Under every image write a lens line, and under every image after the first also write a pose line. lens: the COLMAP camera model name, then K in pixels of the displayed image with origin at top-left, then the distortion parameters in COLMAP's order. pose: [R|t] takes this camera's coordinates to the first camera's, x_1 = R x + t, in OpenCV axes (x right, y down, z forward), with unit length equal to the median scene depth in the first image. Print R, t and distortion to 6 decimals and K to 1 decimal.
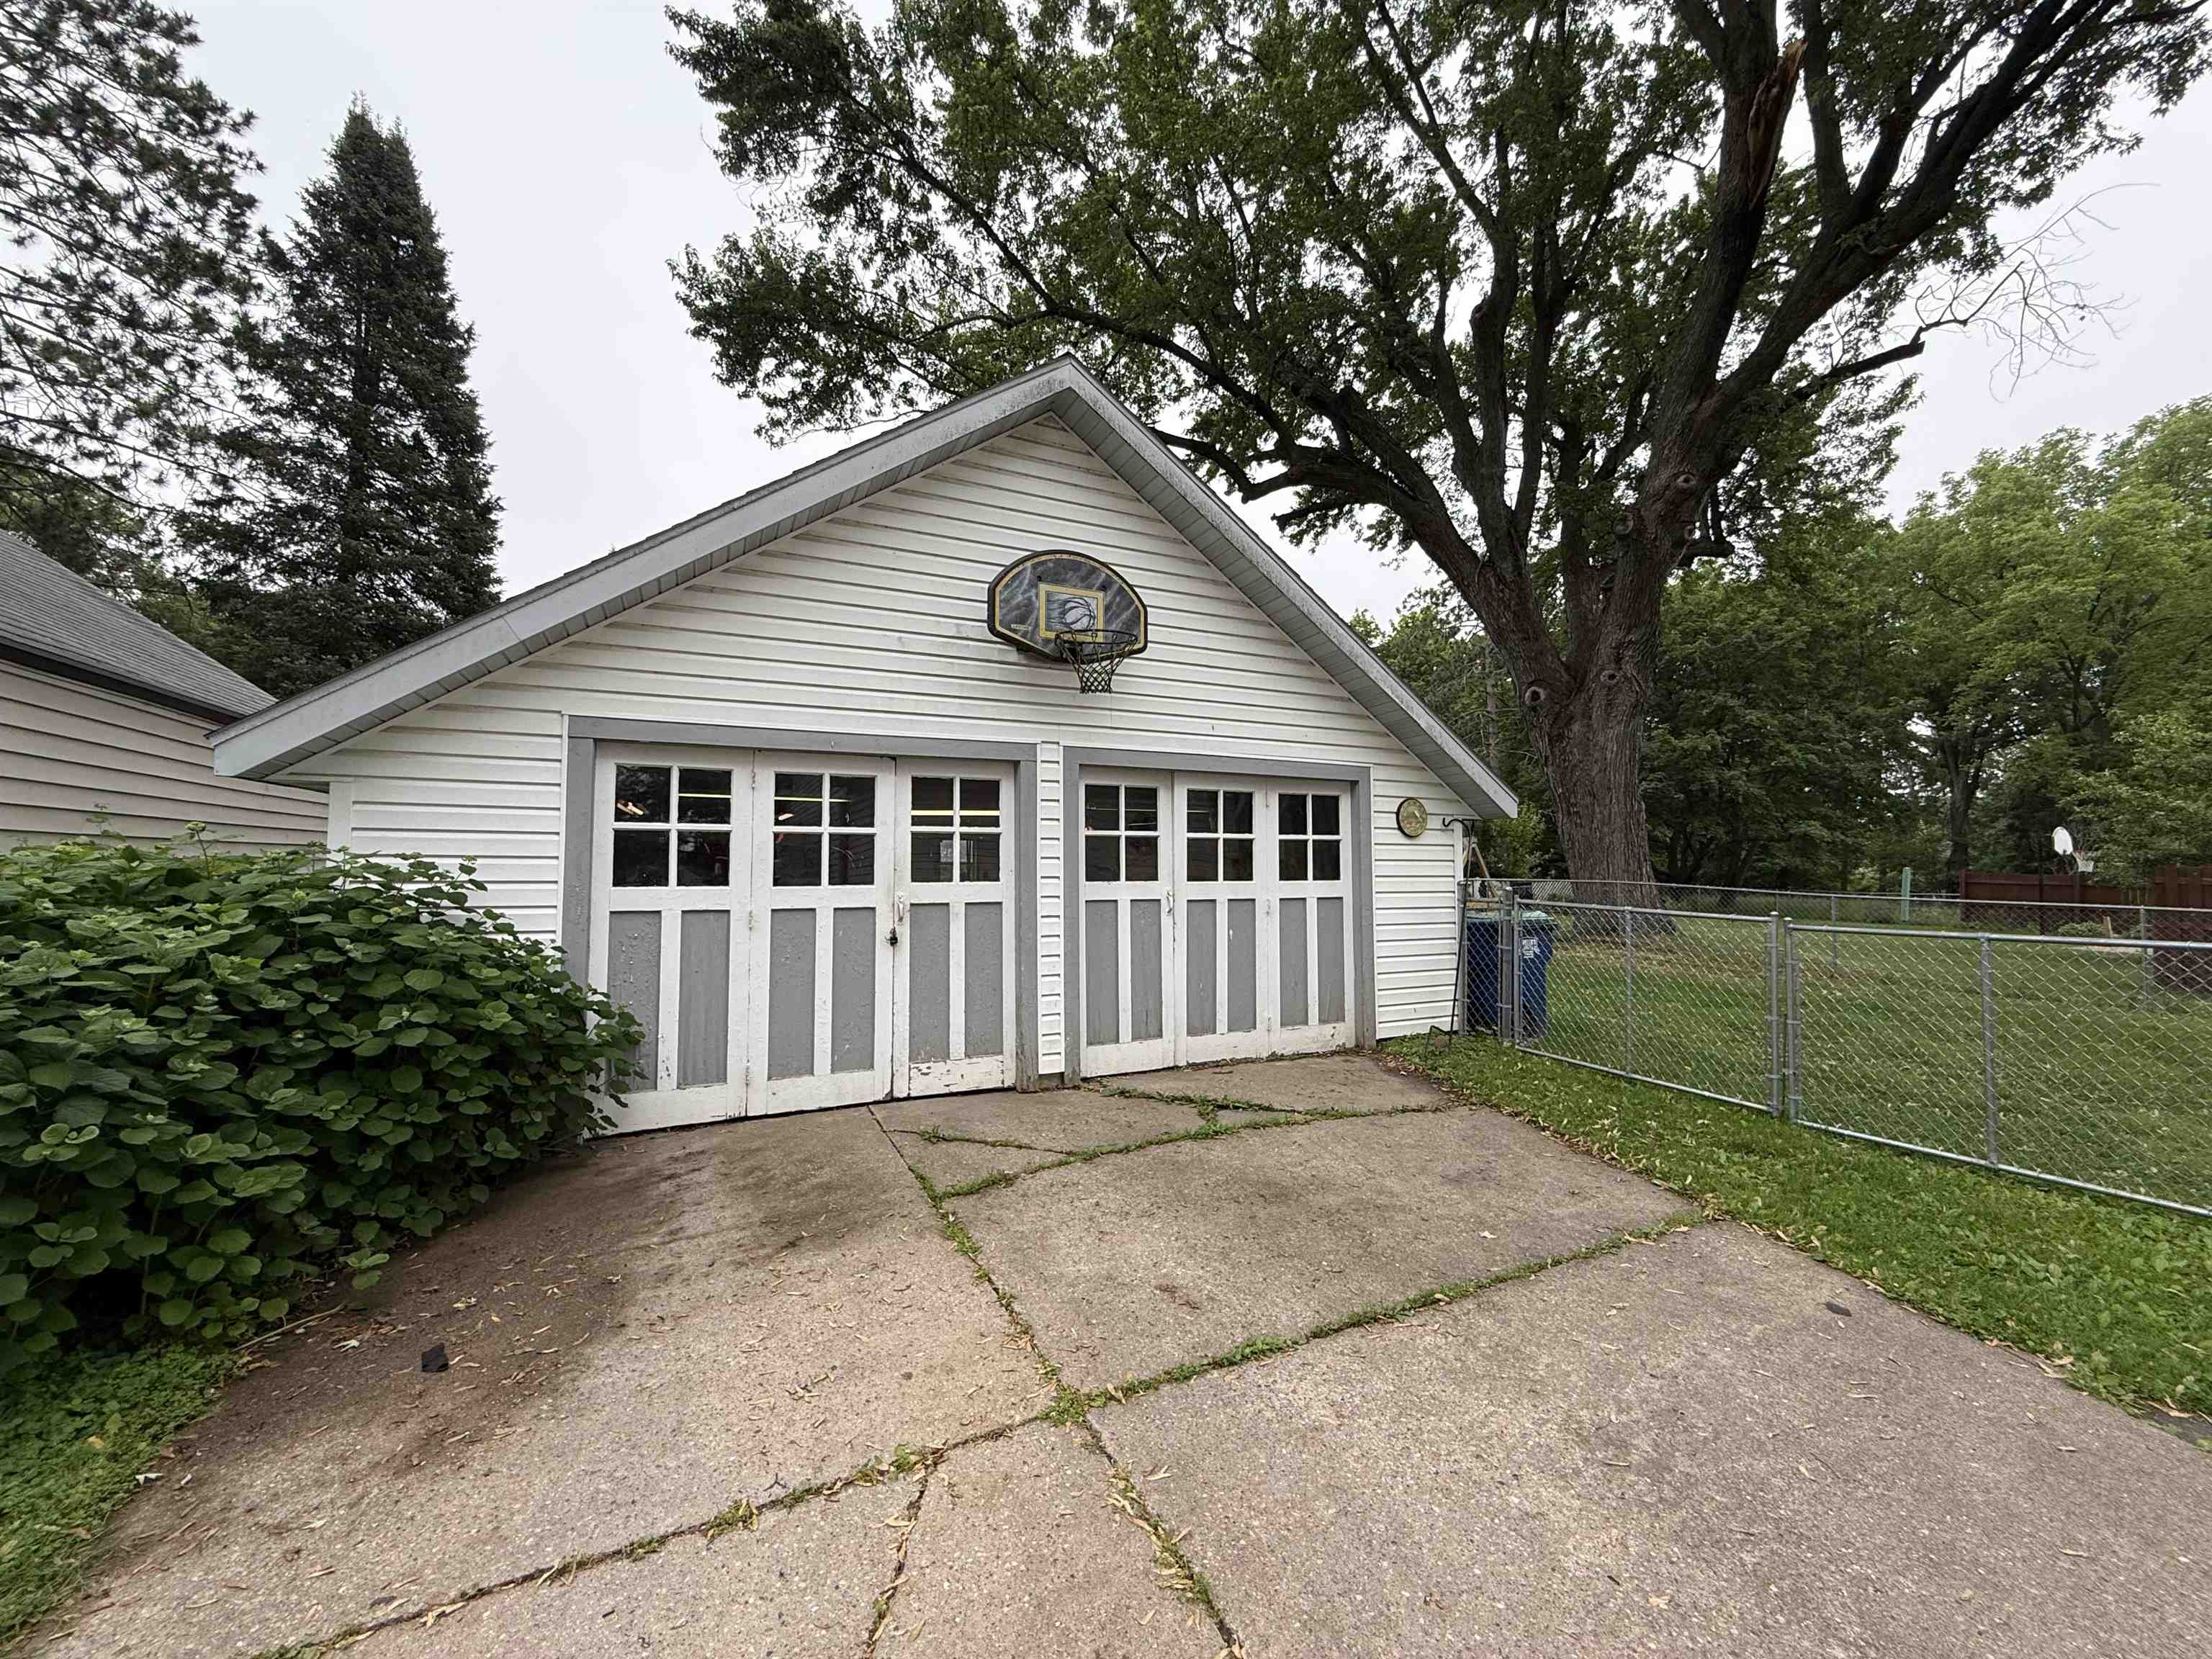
lens RADIAL K [[888.3, 0, 1104.4], [0, 888.3, 822.2], [0, 0, 1]] dist [-0.004977, 0.000349]
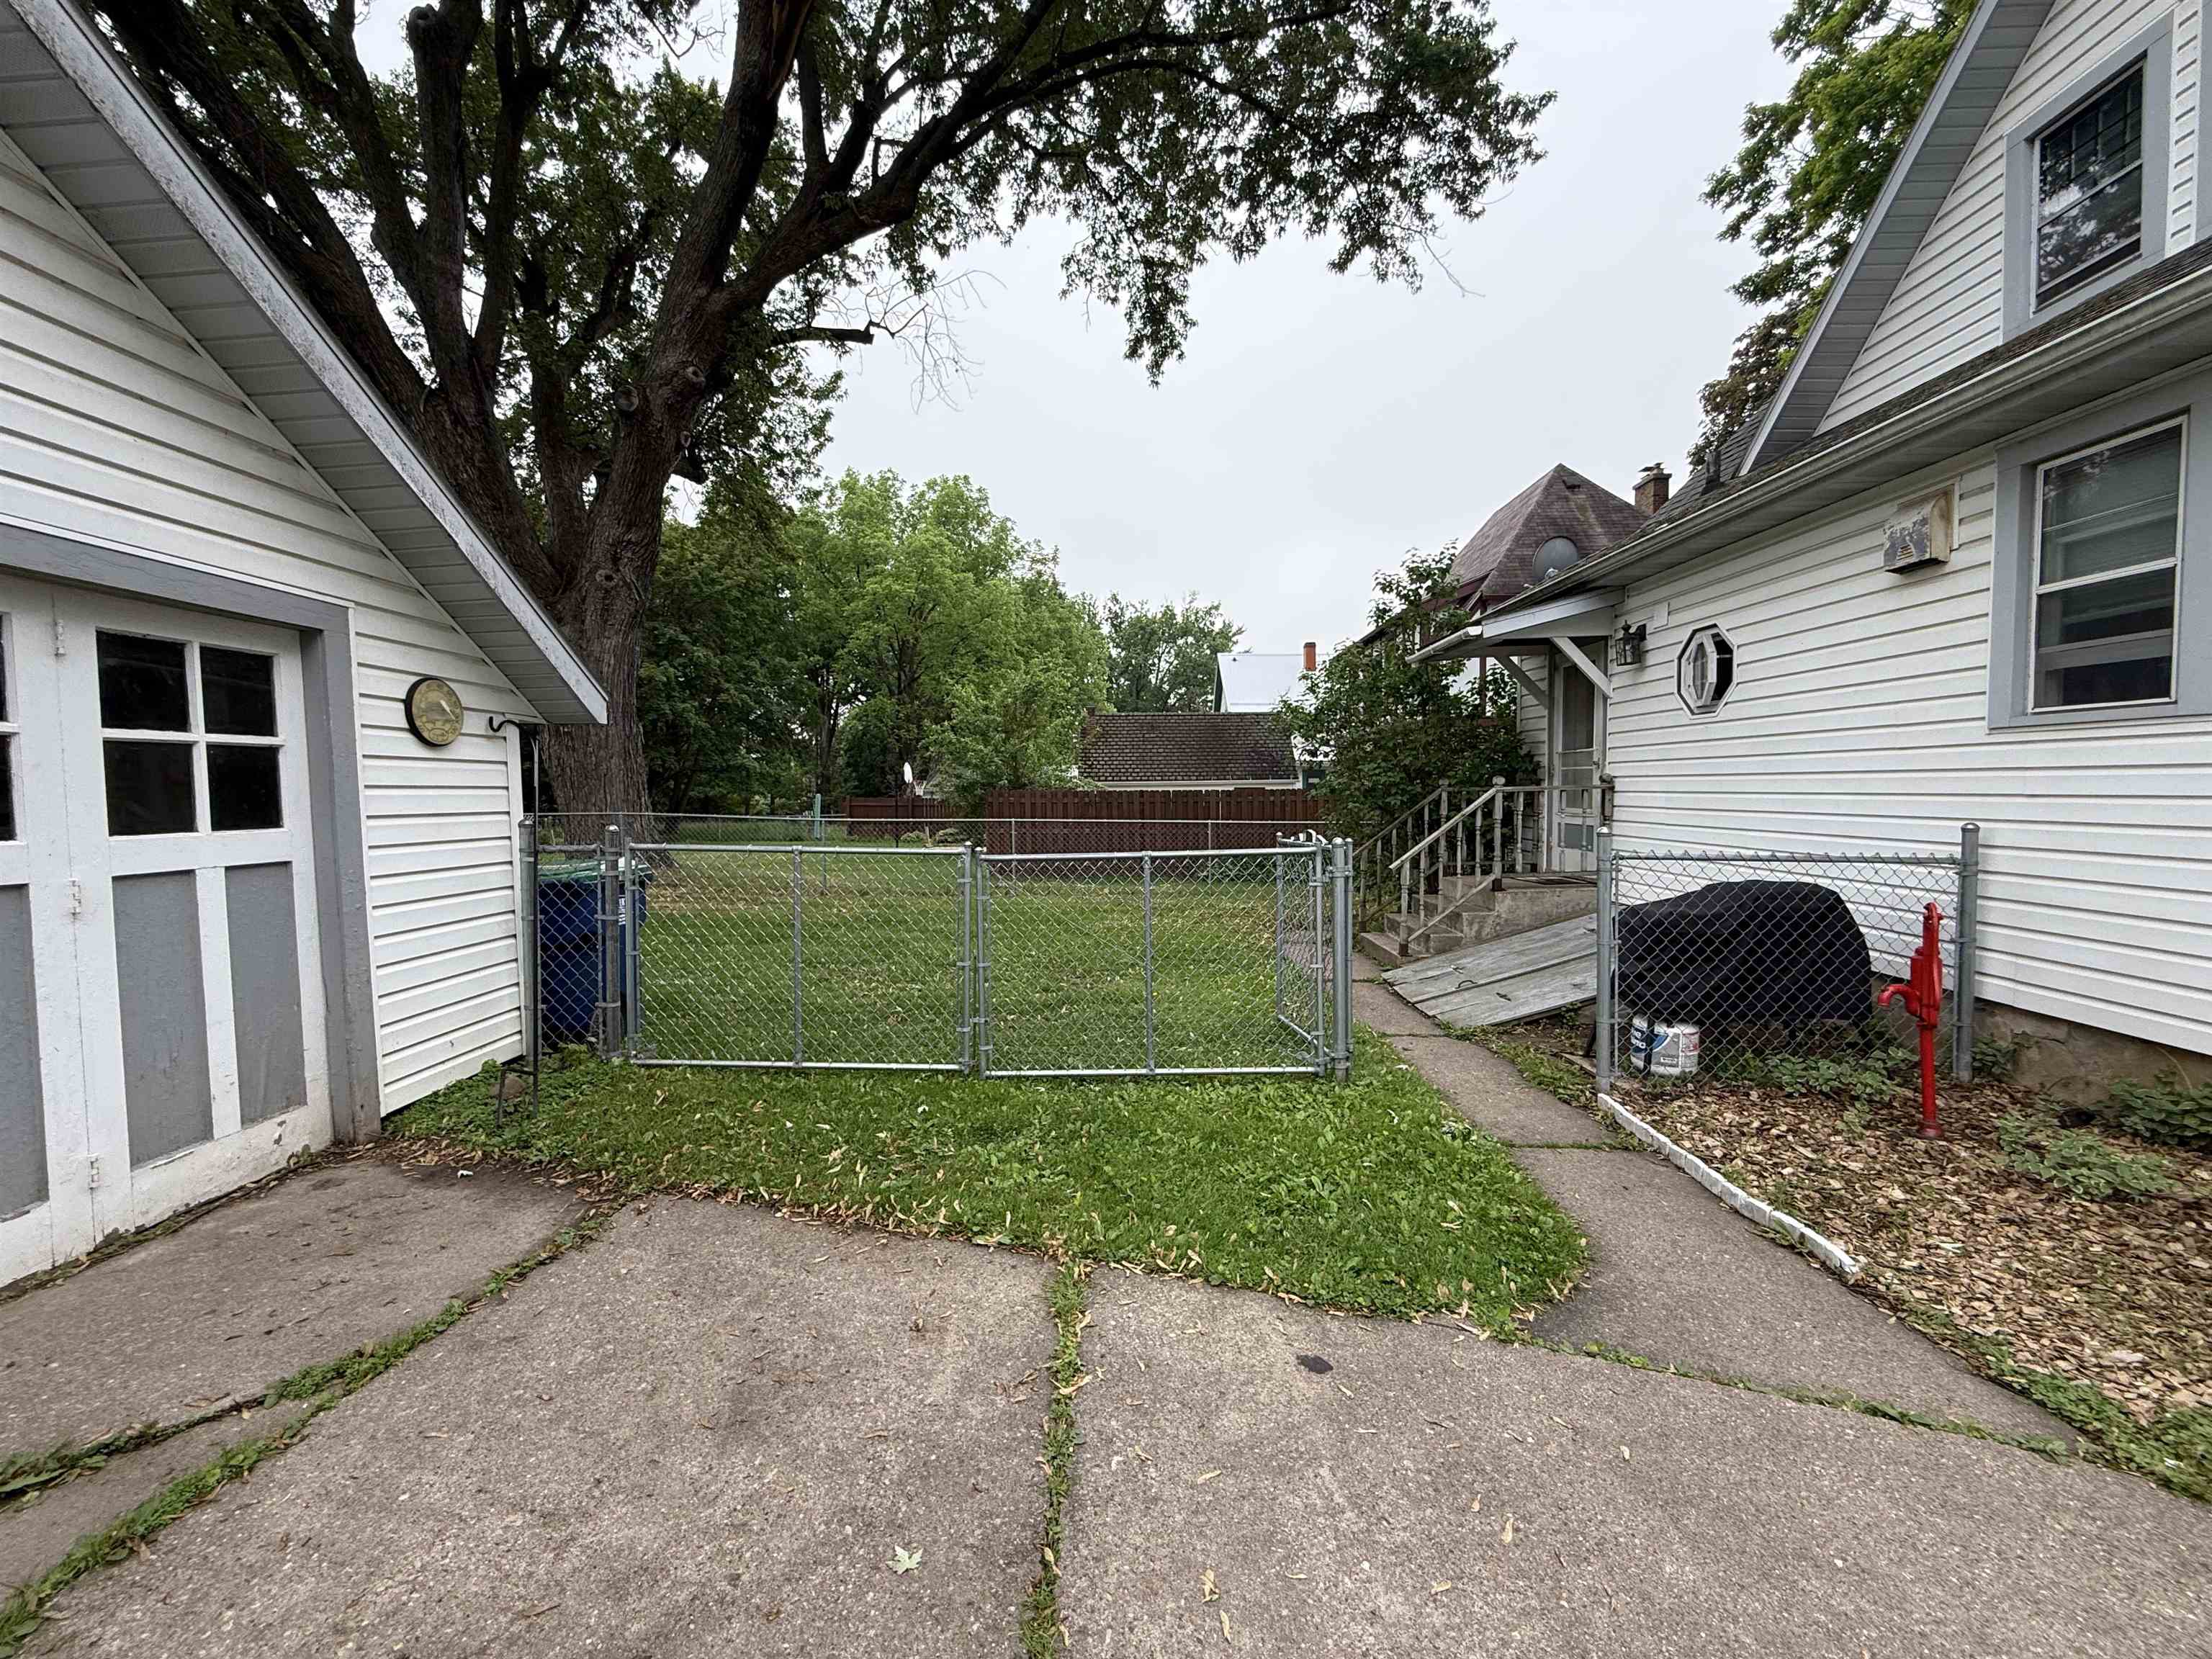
lens RADIAL K [[883.1, 0, 1100.9], [0, 883.1, 828.8], [0, 0, 1]] dist [-0.002388, 0.000636]
pose [[0.462014, -0.047670, 0.885591, 0.041376], [-0.028086, 0.997267, 0.068334, 0.019721], [-0.886428, -0.056444, 0.459412, 0.374342]]
